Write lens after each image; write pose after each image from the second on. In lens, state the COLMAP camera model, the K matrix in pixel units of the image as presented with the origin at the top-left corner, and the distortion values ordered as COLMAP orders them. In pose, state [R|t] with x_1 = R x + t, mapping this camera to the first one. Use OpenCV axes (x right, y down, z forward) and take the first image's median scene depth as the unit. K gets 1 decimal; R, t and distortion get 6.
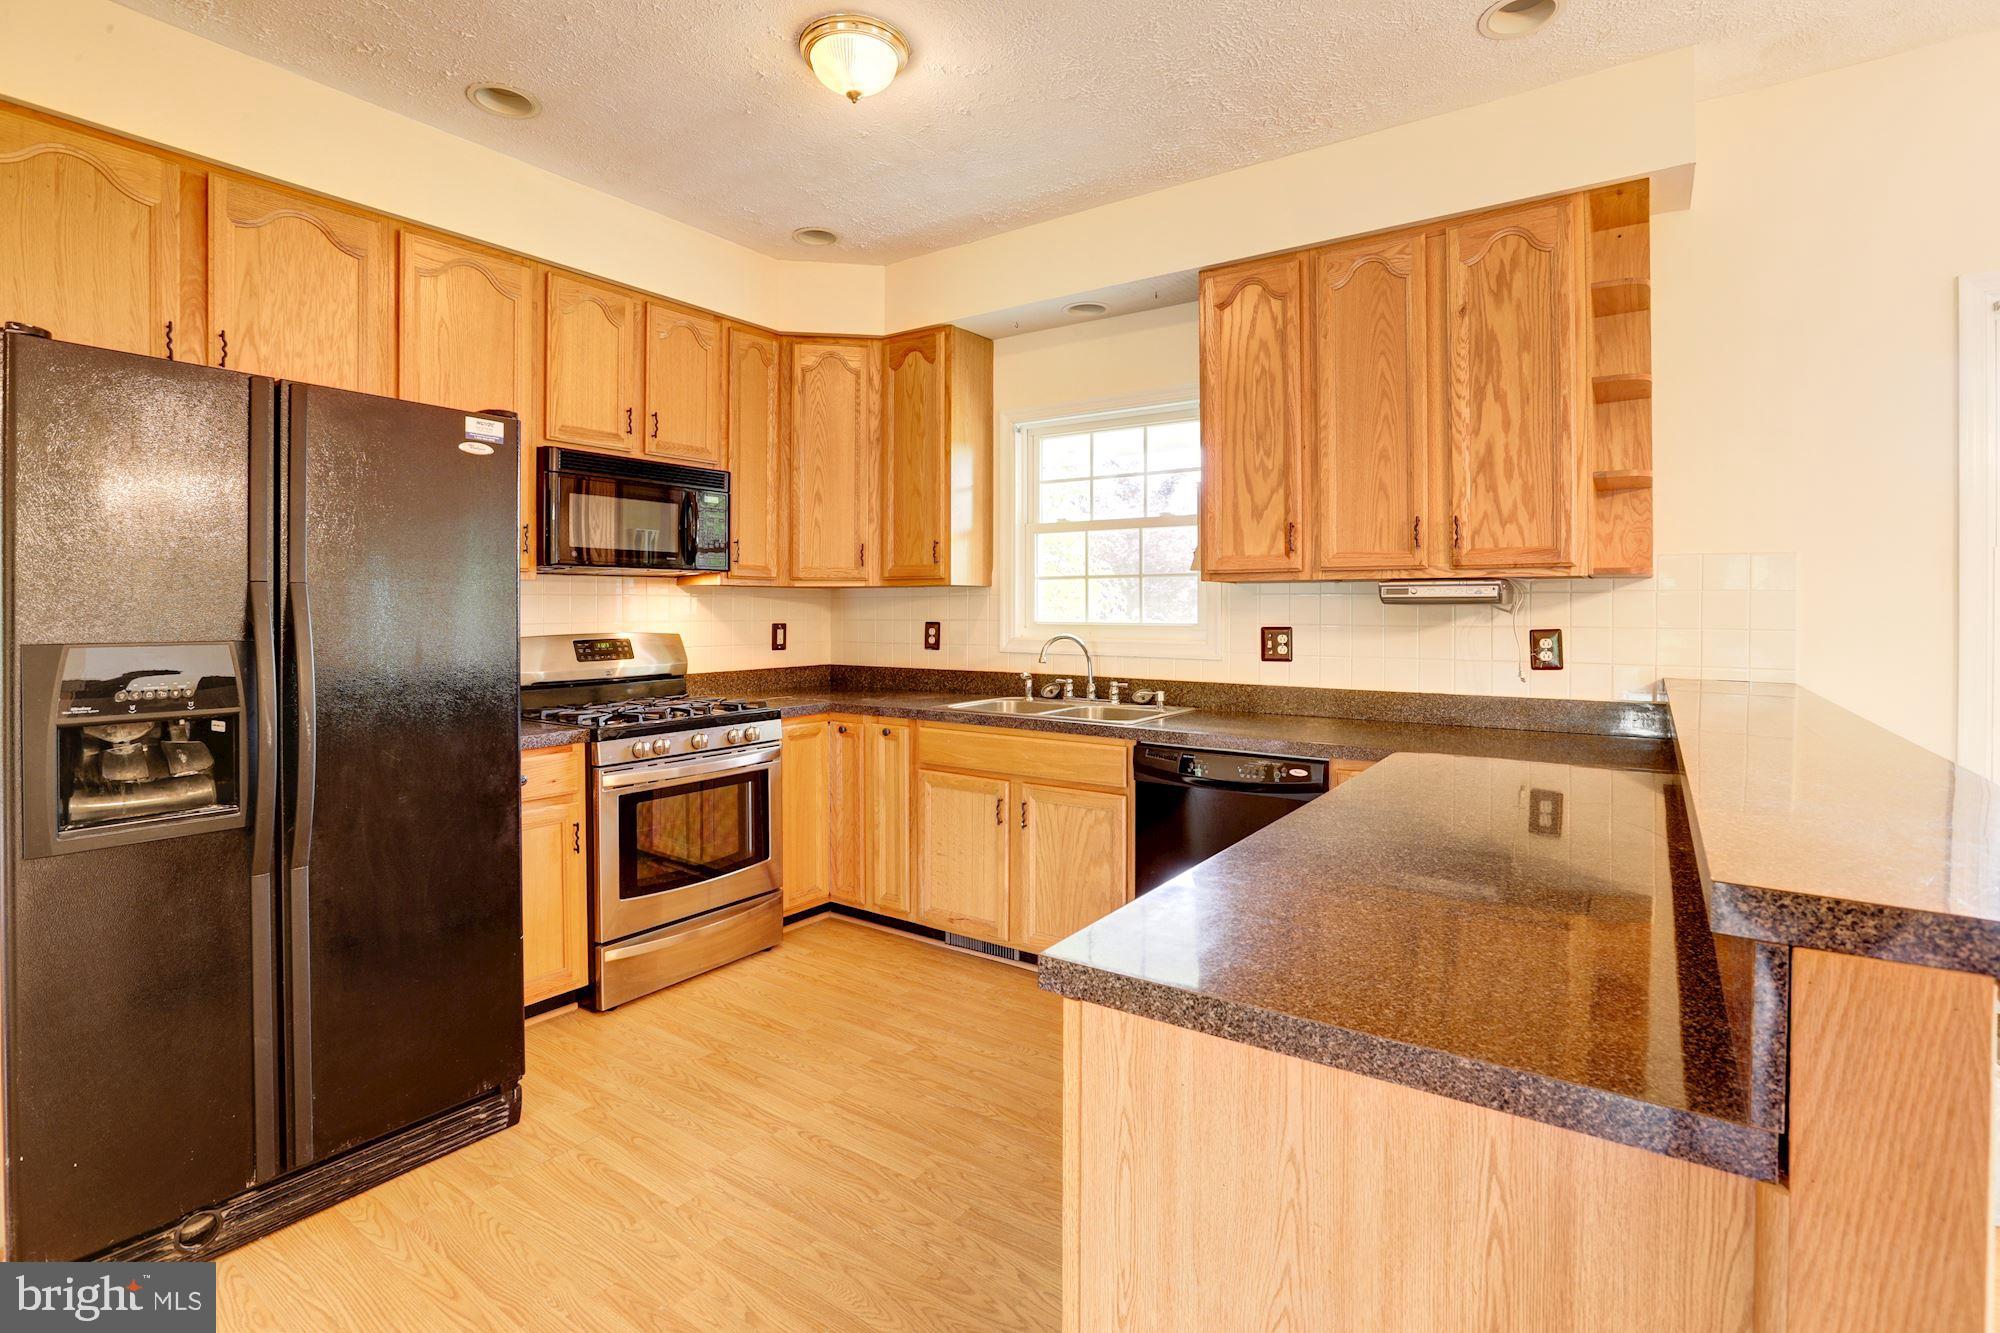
lens RADIAL K [[929.0, 0, 1000.4], [0, 929.0, 616.2], [0, 0, 1]] dist [-0.035163, -0.000016]
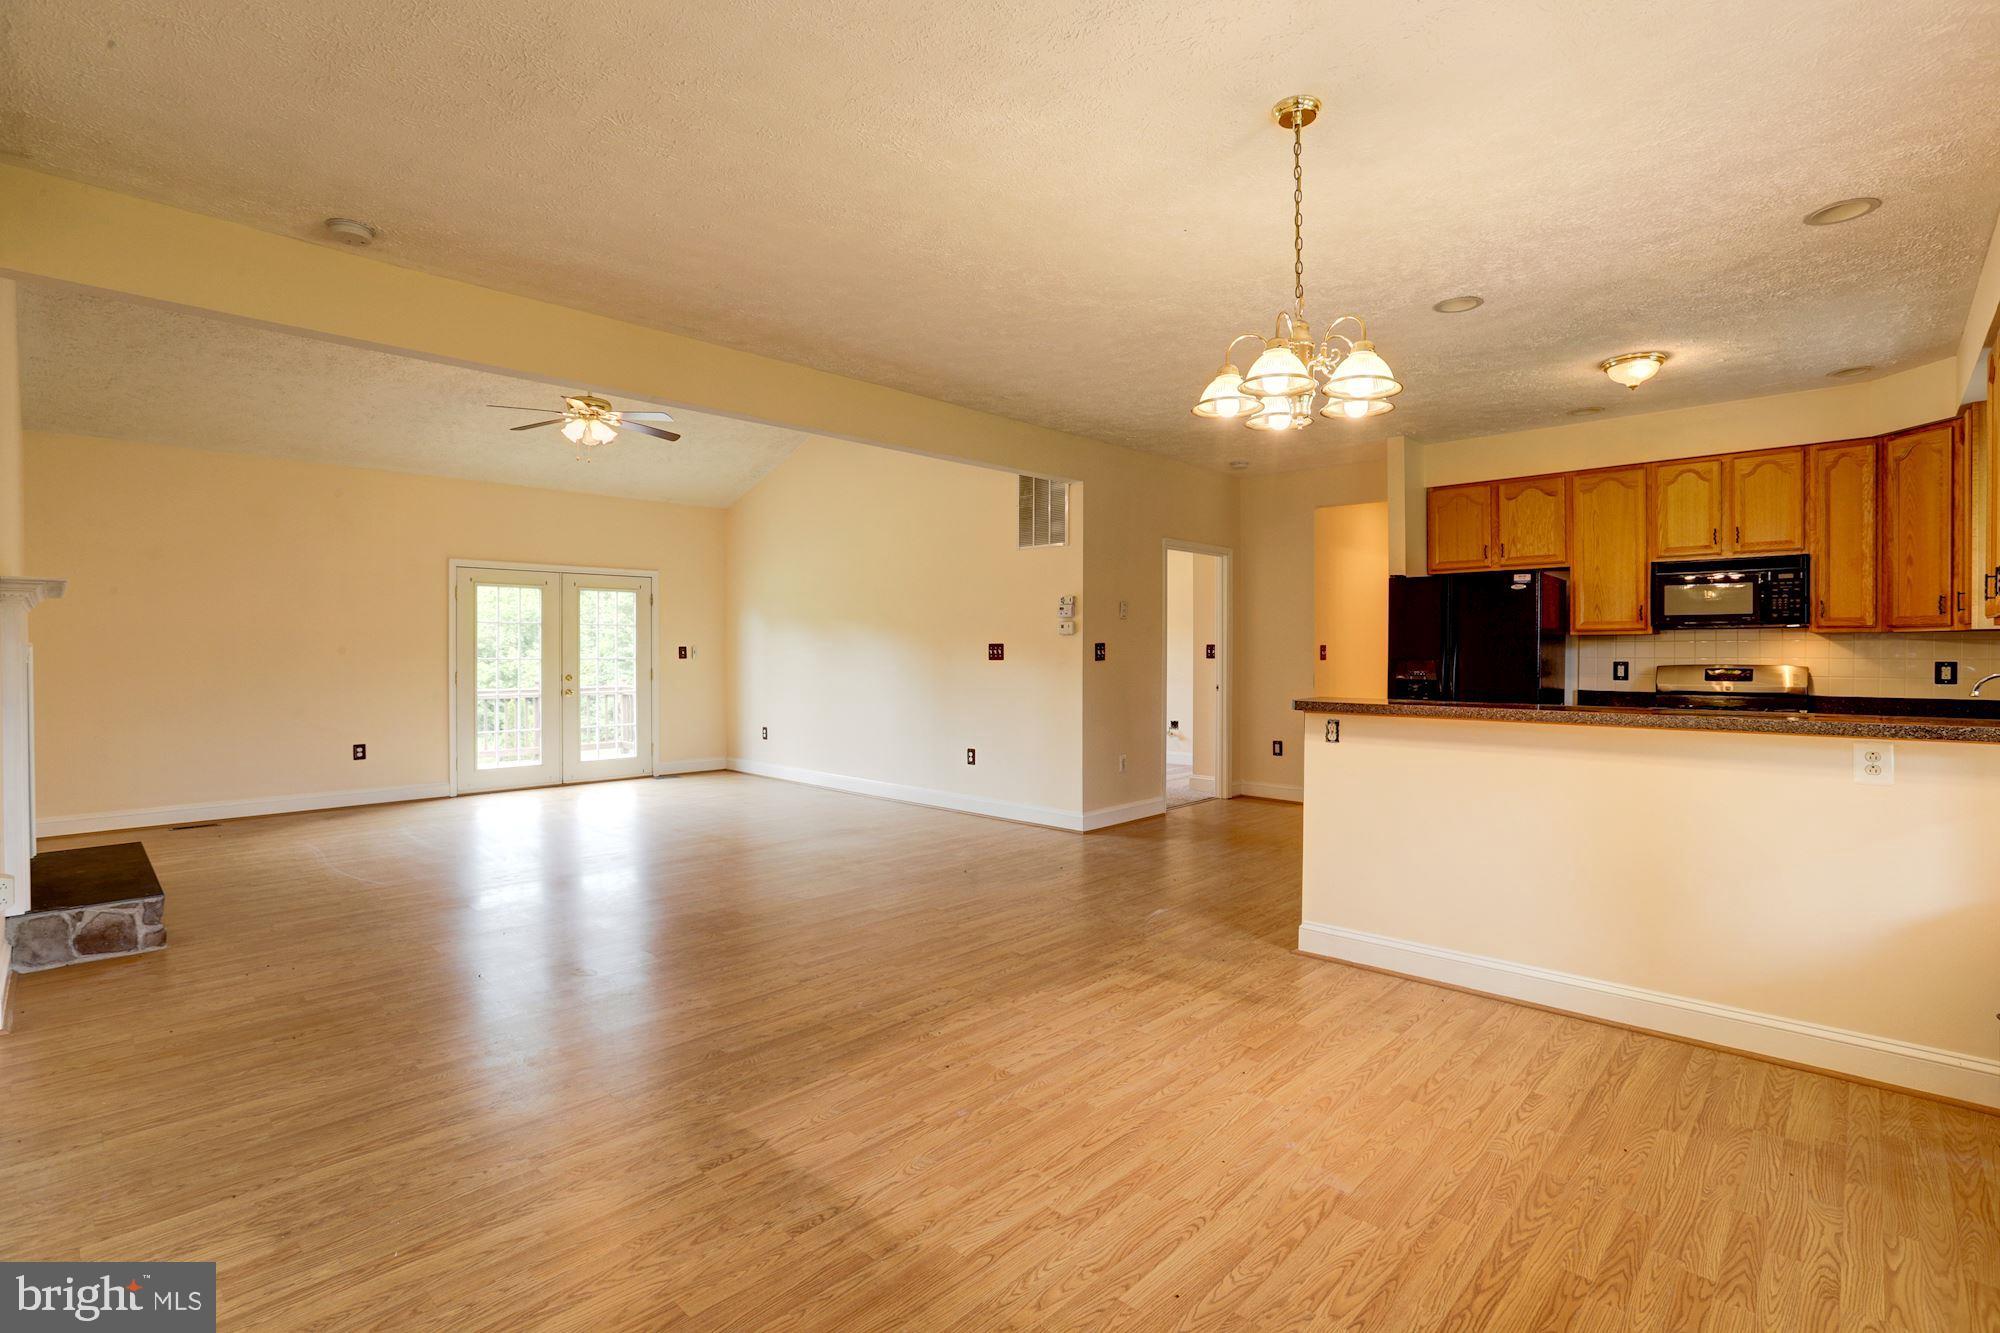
lens RADIAL K [[924.7, 0, 1006.1], [0, 924.7, 654.9], [0, 0, 1]] dist [-0.035687, 0.012971]
pose [[-0.152551, 0.006899, -0.988272, 1.250725], [-0.008402, 0.999930, 0.008277, -0.000745], [0.988260, 0.009566, -0.152482, -0.011572]]
